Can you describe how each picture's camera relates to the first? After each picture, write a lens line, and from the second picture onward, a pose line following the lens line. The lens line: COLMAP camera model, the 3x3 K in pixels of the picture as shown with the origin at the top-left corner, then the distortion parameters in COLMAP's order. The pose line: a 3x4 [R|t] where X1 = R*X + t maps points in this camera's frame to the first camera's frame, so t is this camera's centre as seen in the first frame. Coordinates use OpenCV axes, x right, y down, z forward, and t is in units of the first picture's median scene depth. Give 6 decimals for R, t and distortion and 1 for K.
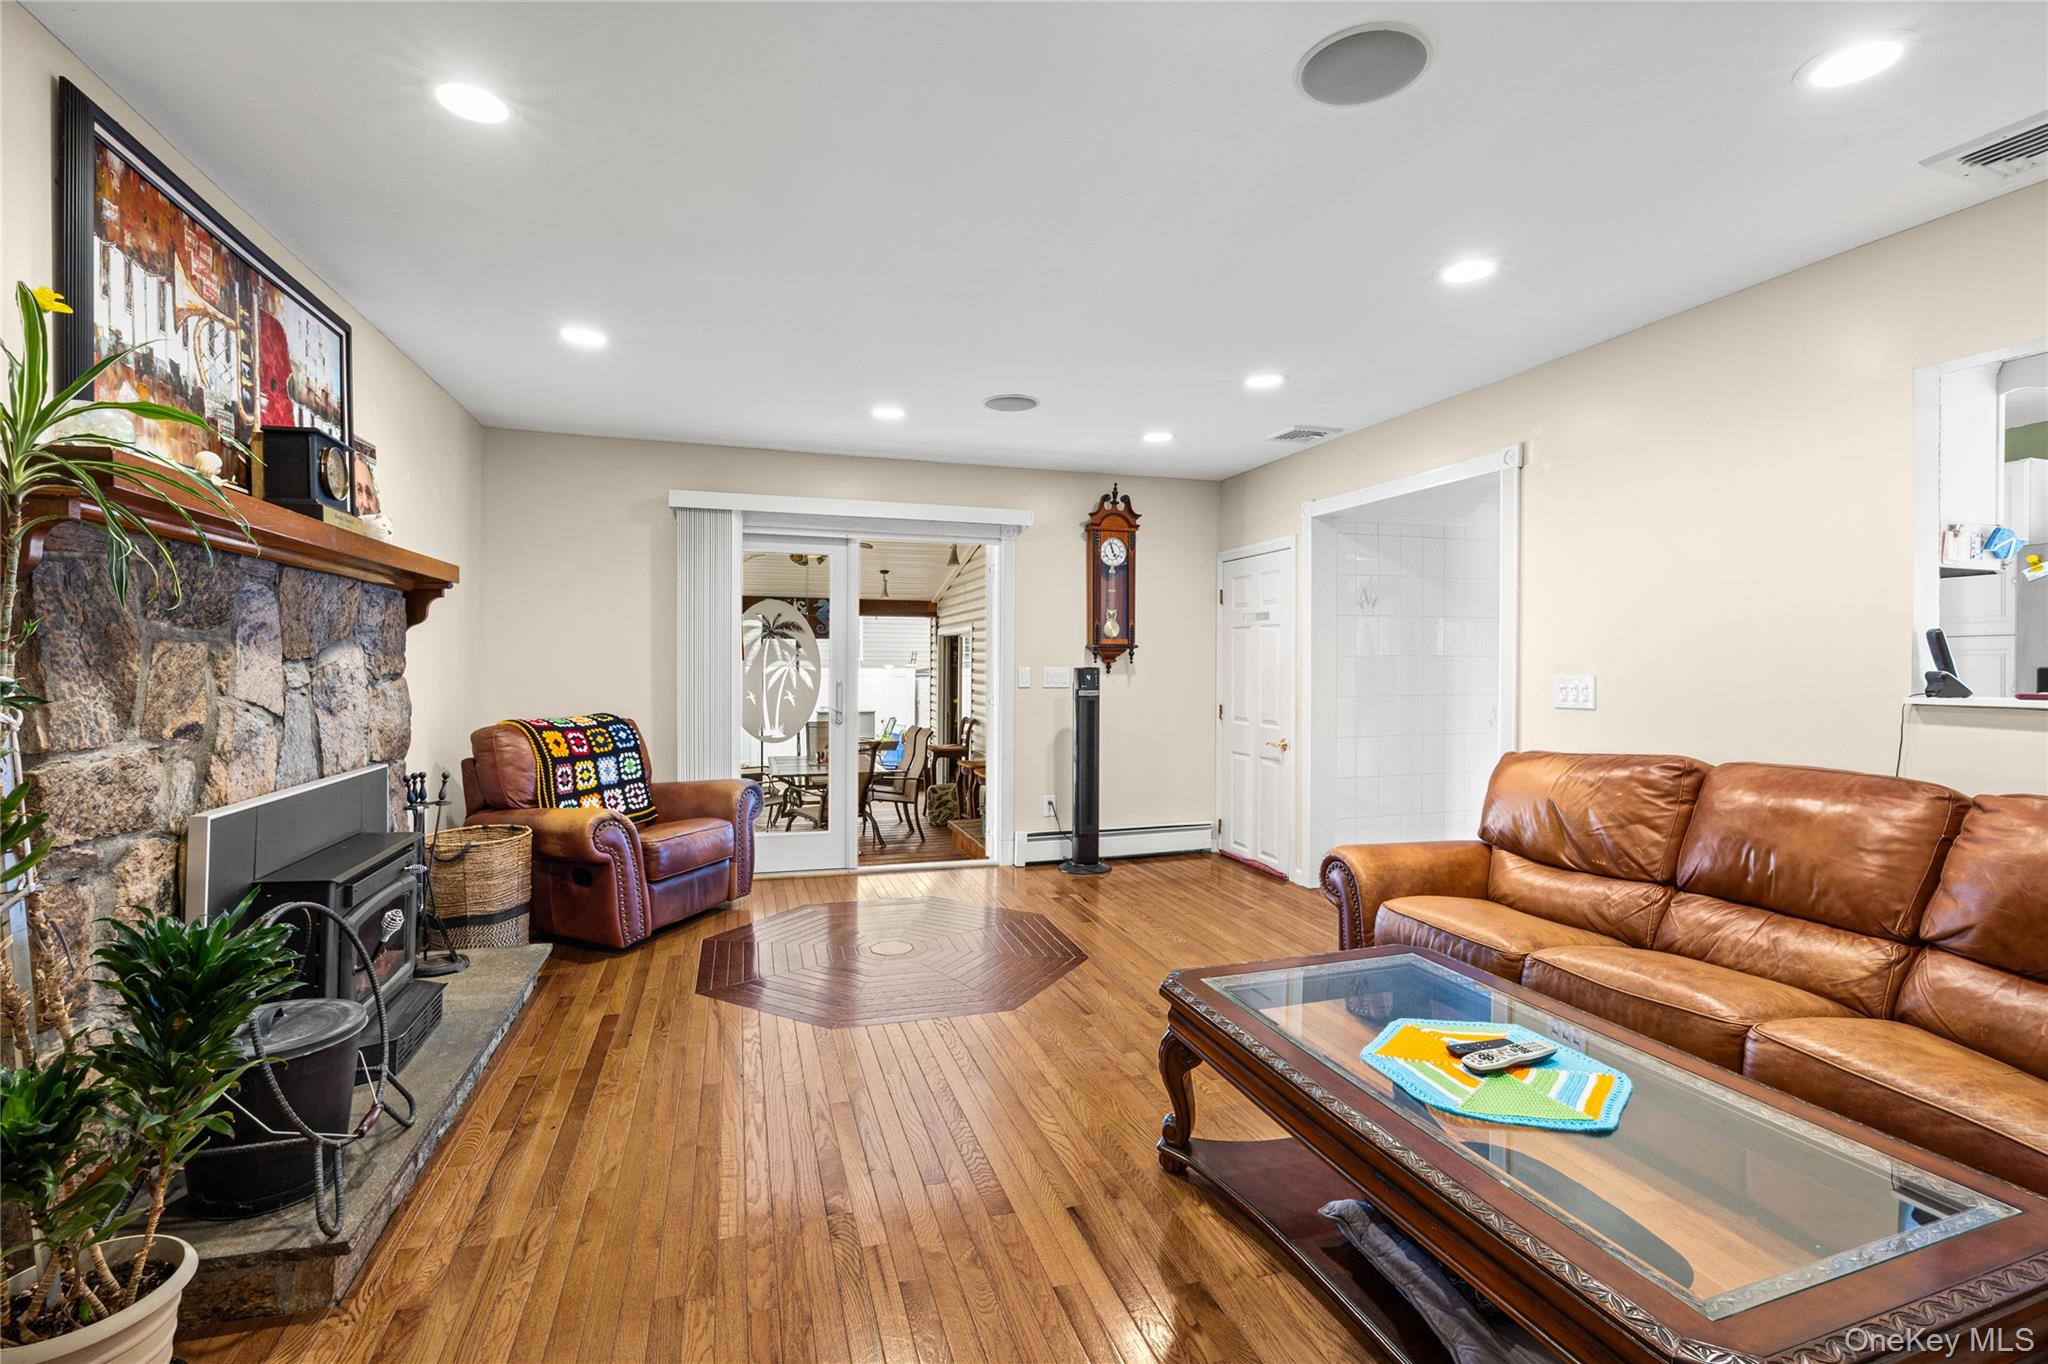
lens RADIAL K [[910.3, 0, 1028.9], [0, 910.3, 666.5], [0, 0, 1]] dist [-0.000613, -0.000024]
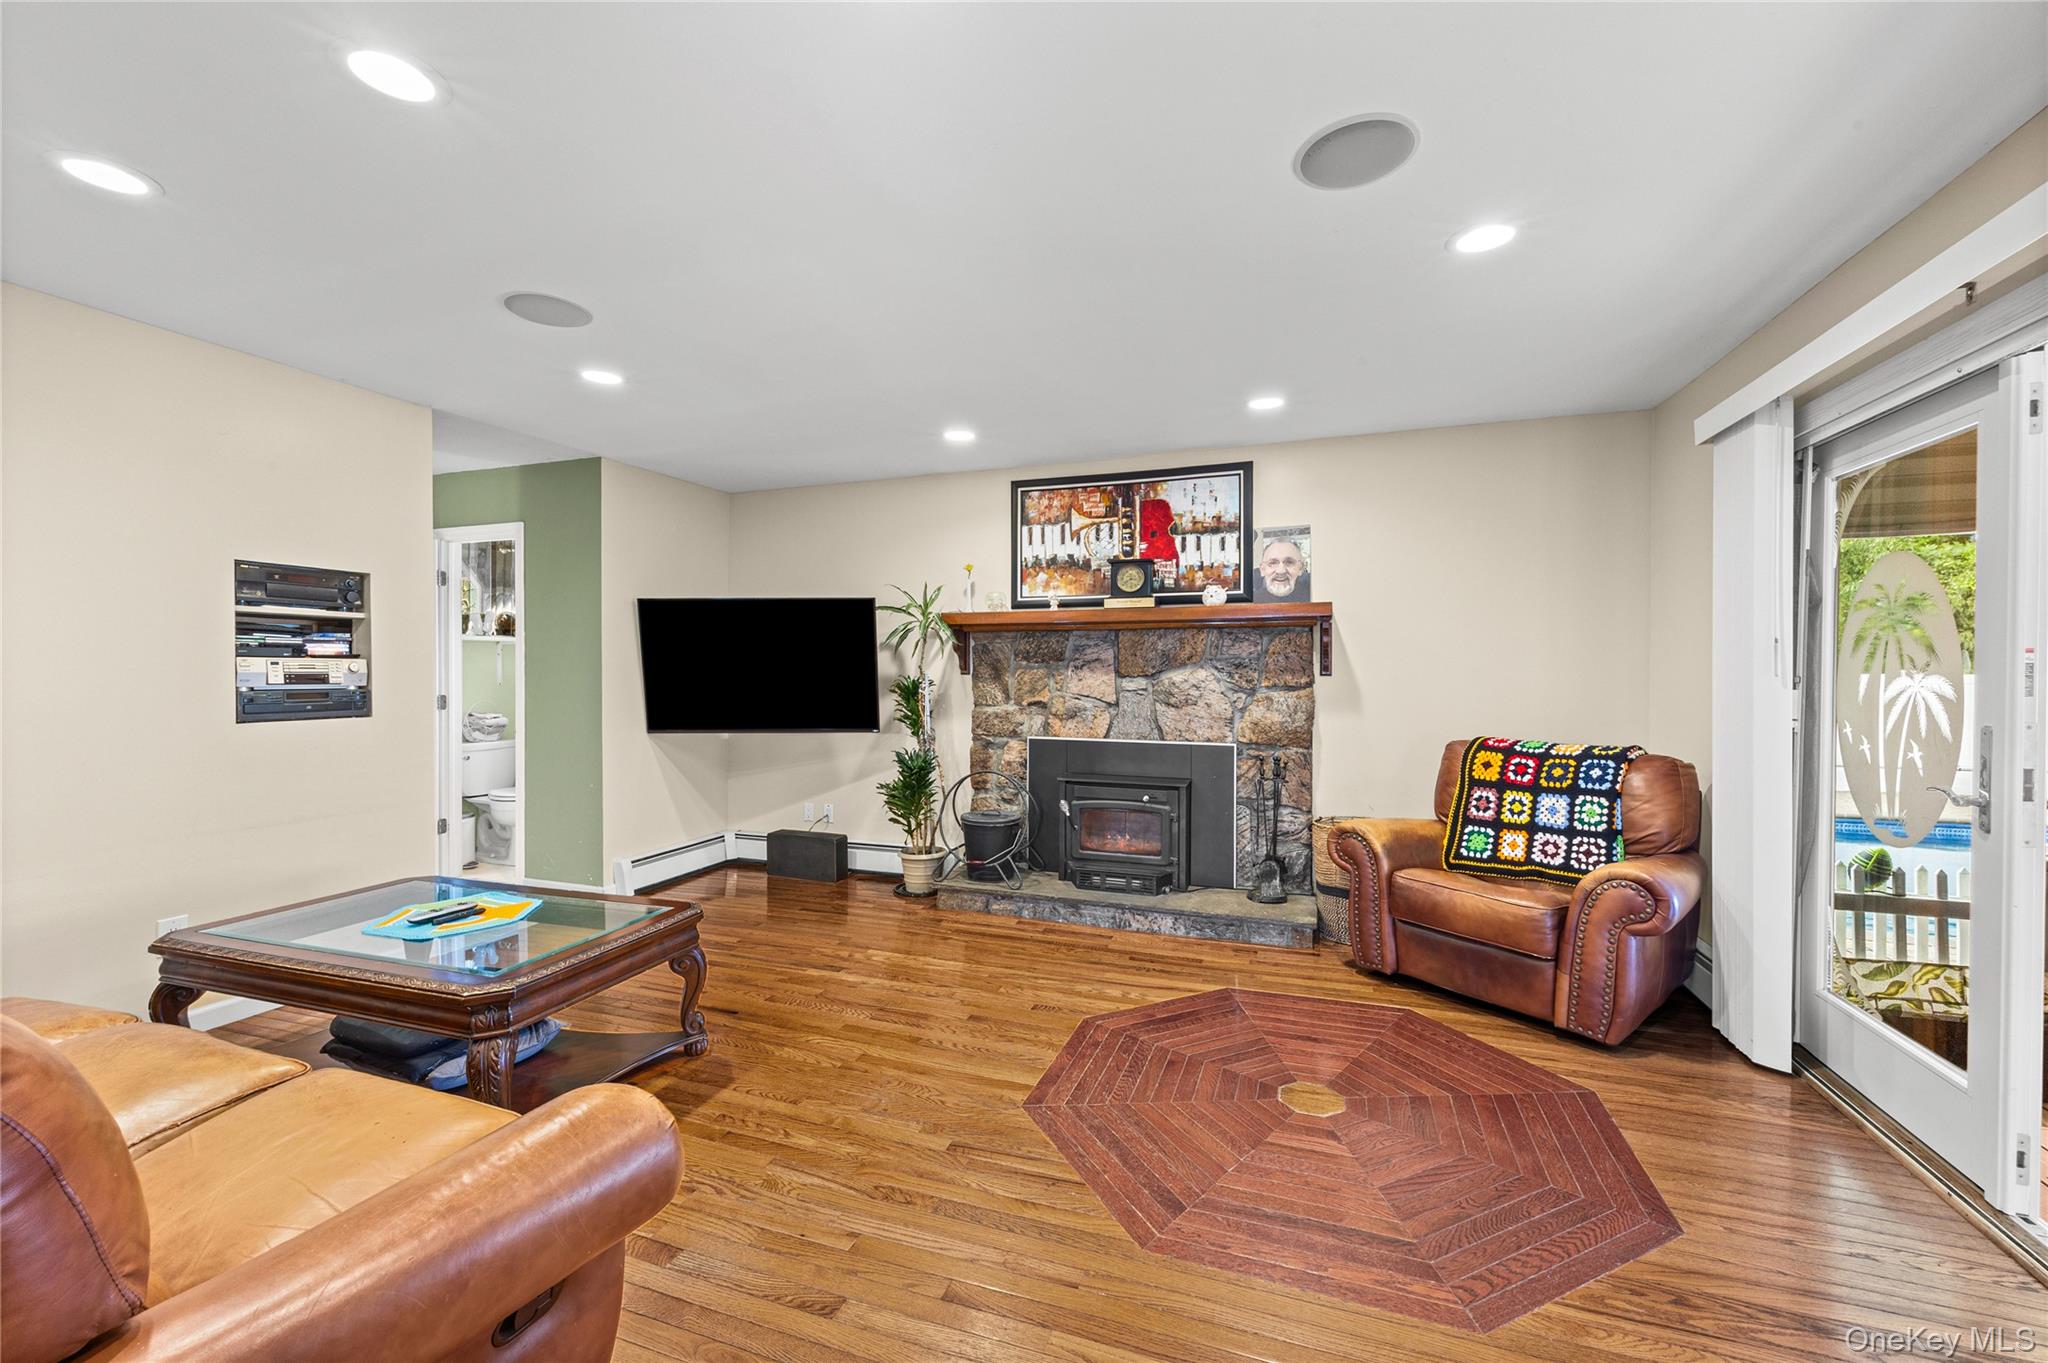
lens RADIAL K [[812.7, 0, 1024.0], [0, 812.7, 681.5], [0, 0, 1]] dist [0.001049, 0.000009]
pose [[-0.611968, 0.000546, -0.790883, 0.721445], [-0.008192, 0.999942, 0.007030, -0.006194], [0.790840, 0.010781, -0.611927, 1.879850]]
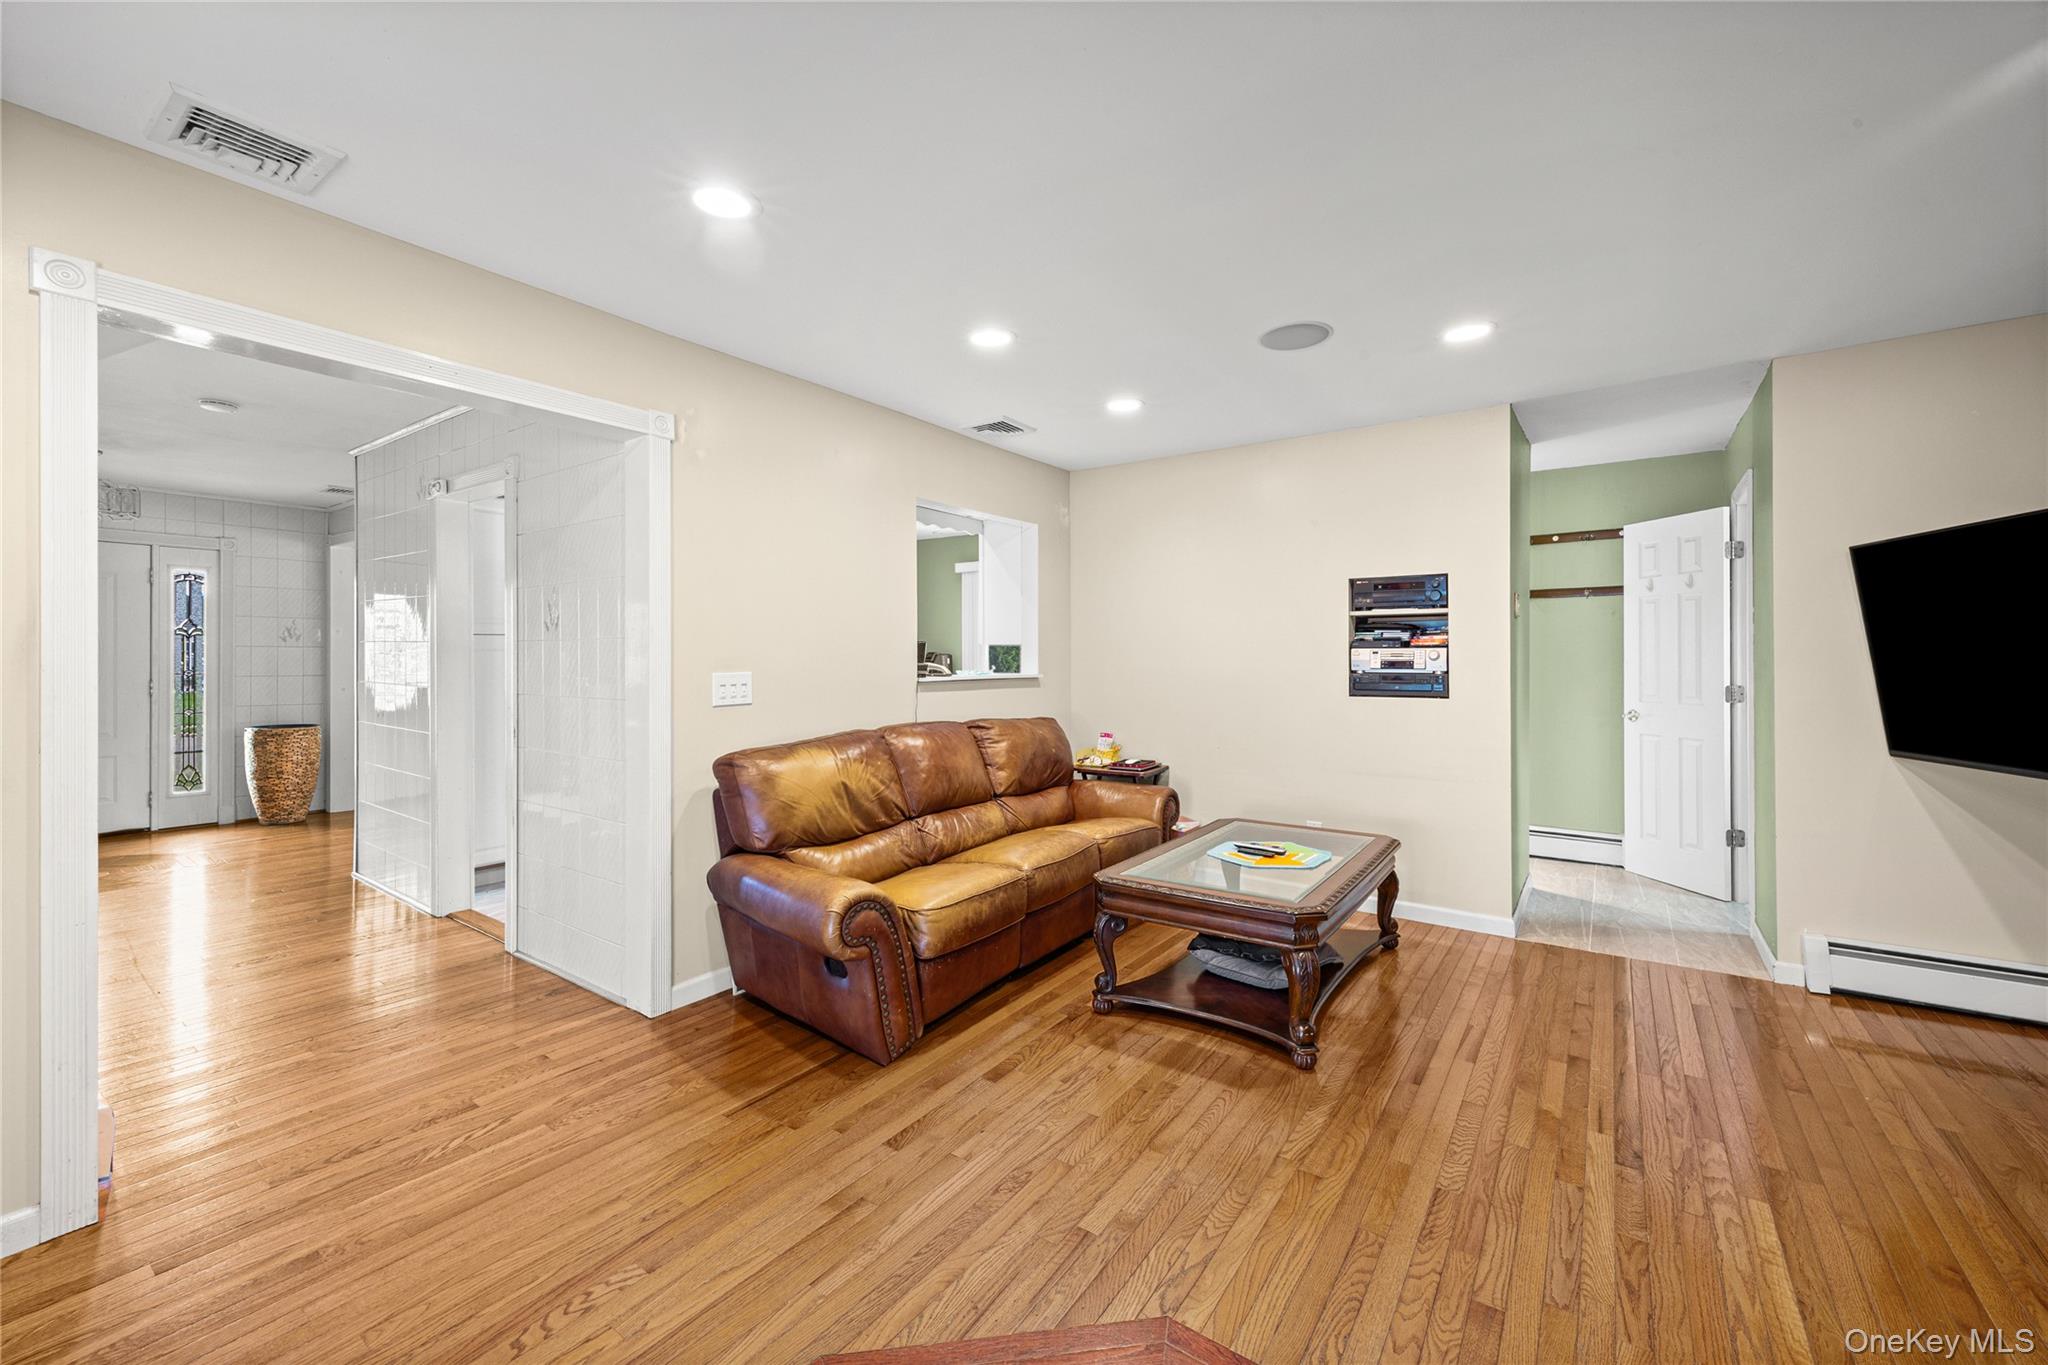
lens RADIAL K [[816.0, 0, 1024.1], [0, 816.0, 655.6], [0, 0, 1]] dist [0.001062, 0.000307]
pose [[-0.591781, -0.004566, 0.806086, -0.460855], [0.000458, 0.999982, 0.006000, -0.020319], [-0.806099, 0.003920, -0.591768, 1.764359]]
